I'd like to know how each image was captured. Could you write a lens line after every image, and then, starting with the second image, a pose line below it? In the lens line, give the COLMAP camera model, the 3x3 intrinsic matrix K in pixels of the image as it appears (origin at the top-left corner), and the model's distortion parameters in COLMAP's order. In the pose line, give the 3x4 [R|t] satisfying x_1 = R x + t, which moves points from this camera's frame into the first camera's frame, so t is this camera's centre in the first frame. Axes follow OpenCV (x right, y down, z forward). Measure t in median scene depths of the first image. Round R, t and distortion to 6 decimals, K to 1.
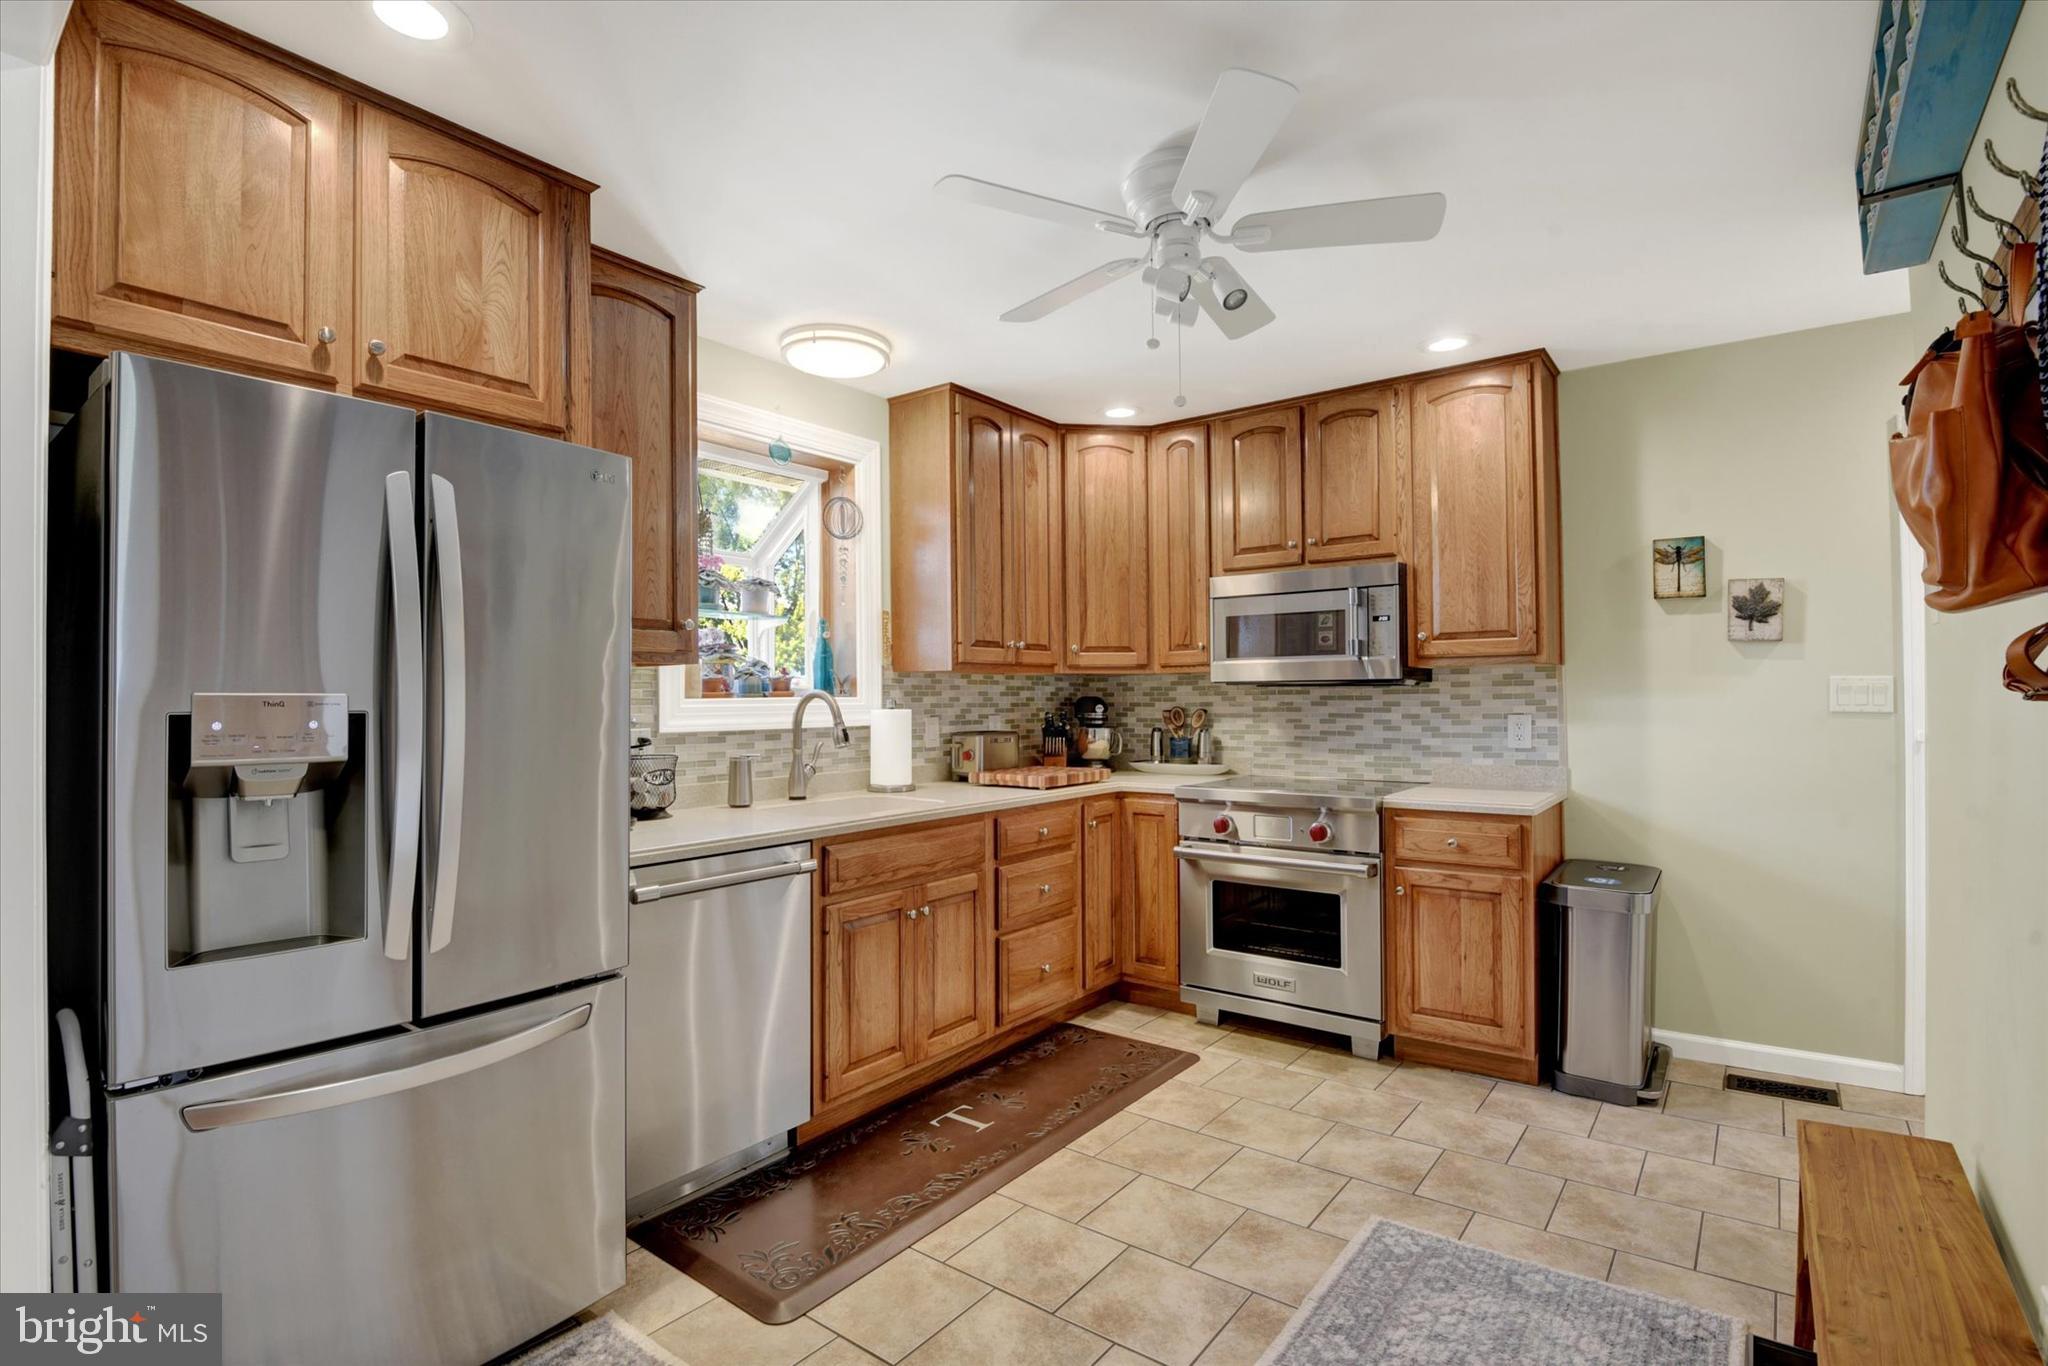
lens RADIAL K [[988.5, 0, 1024.0], [0, 988.5, 683.0], [0, 0, 1]] dist [0.030878, -0.040703]
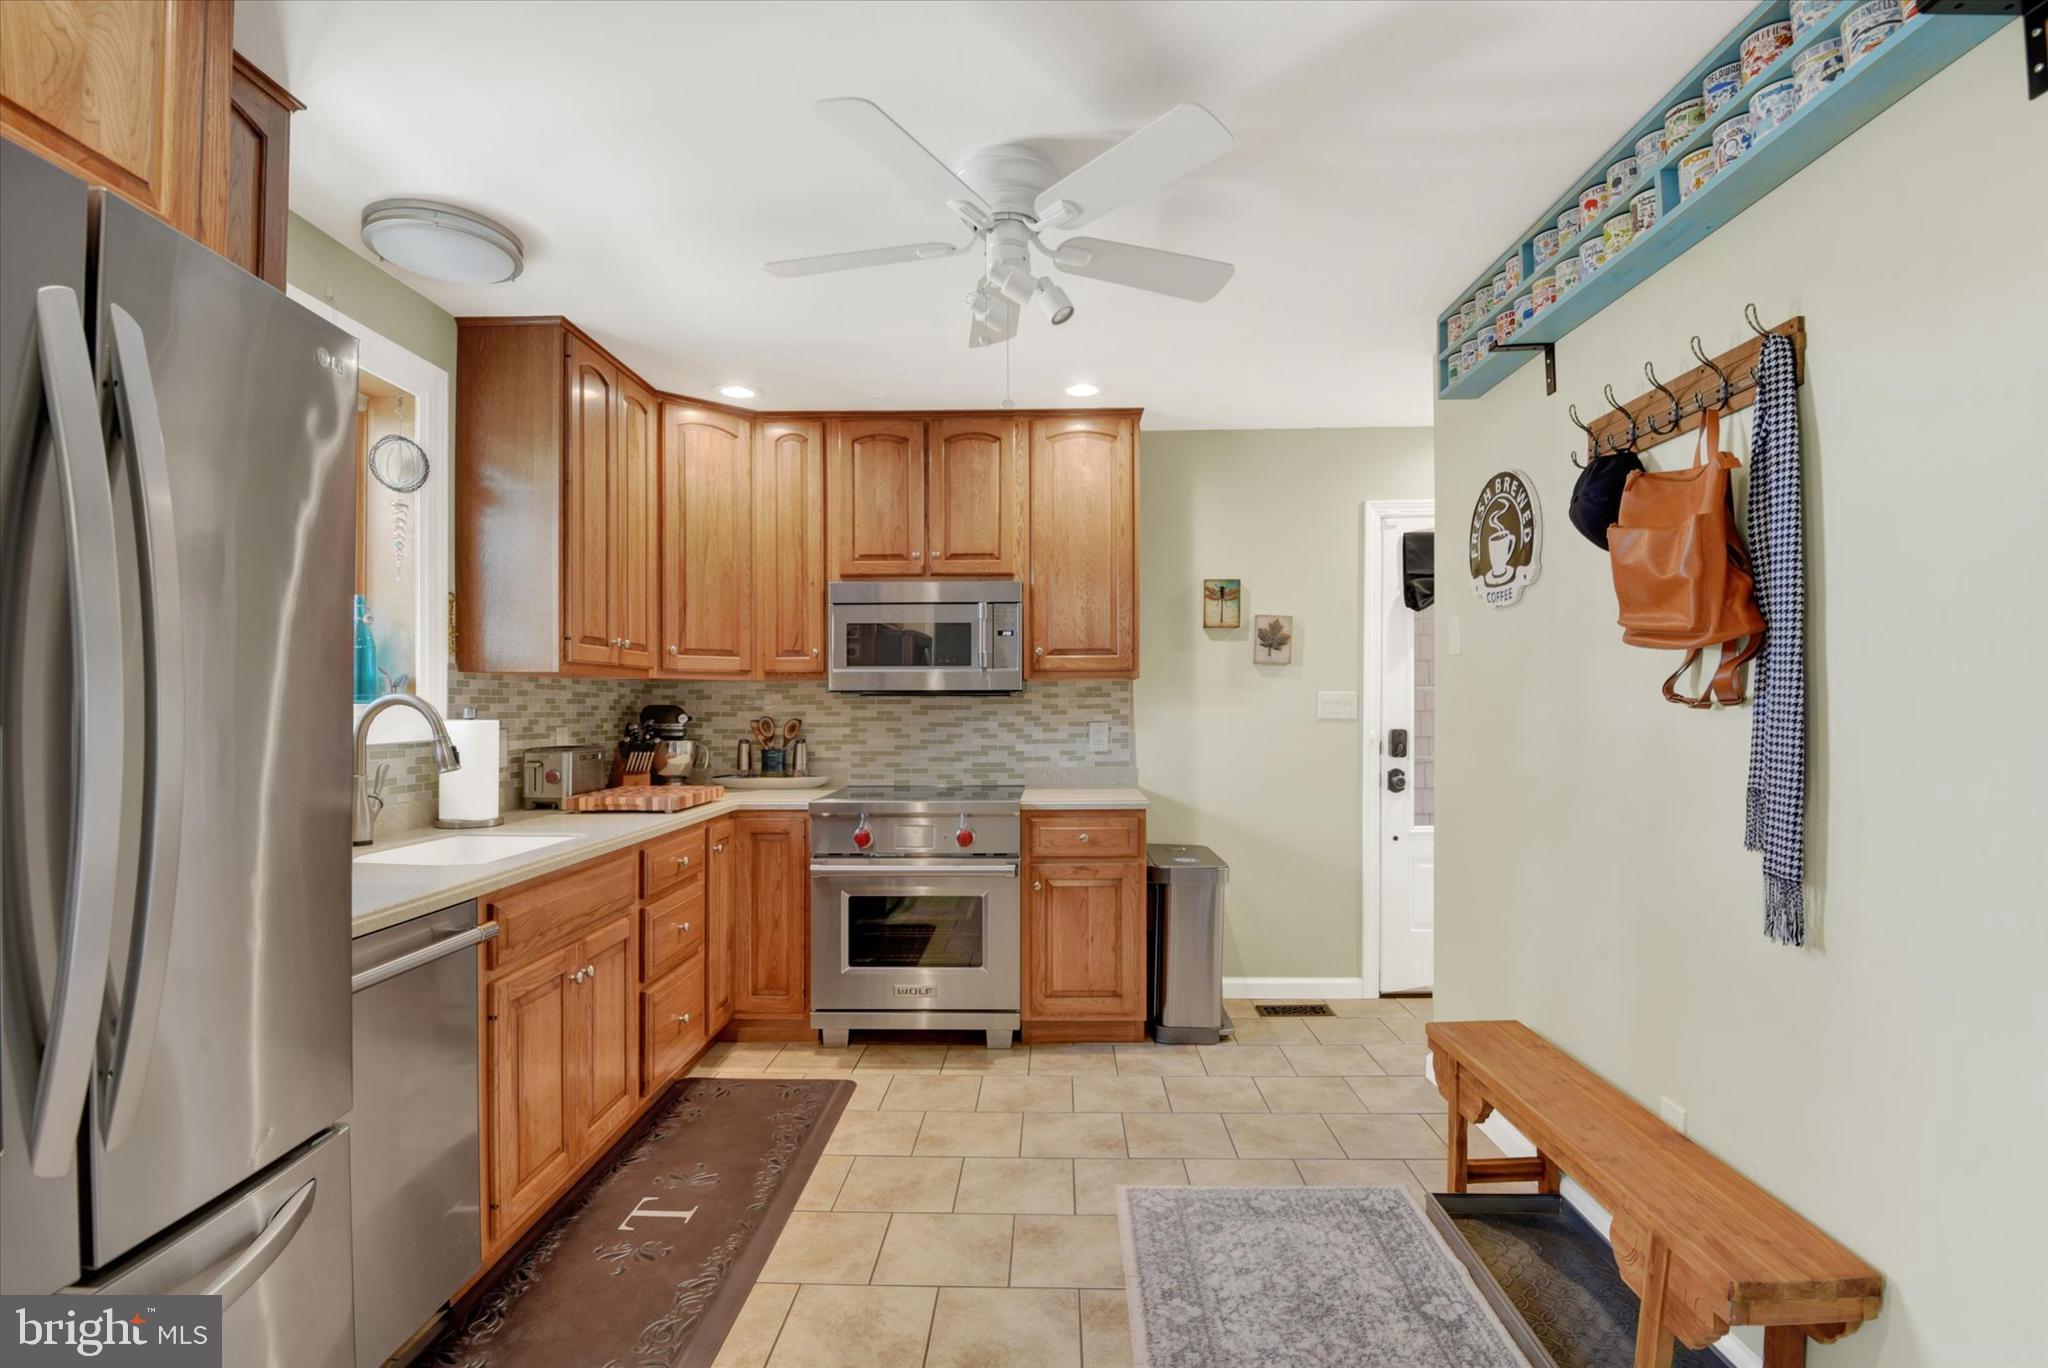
lens RADIAL K [[999.6, 0, 1025.7], [0, 999.6, 688.4], [0, 0, 1]] dist [0.002295, -0.000916]
pose [[0.814252, 0.014465, 0.580331, -0.246825], [-0.011602, 0.999895, -0.008644, 0.003680], [-0.580395, 0.000305, 0.814335, 0.115483]]
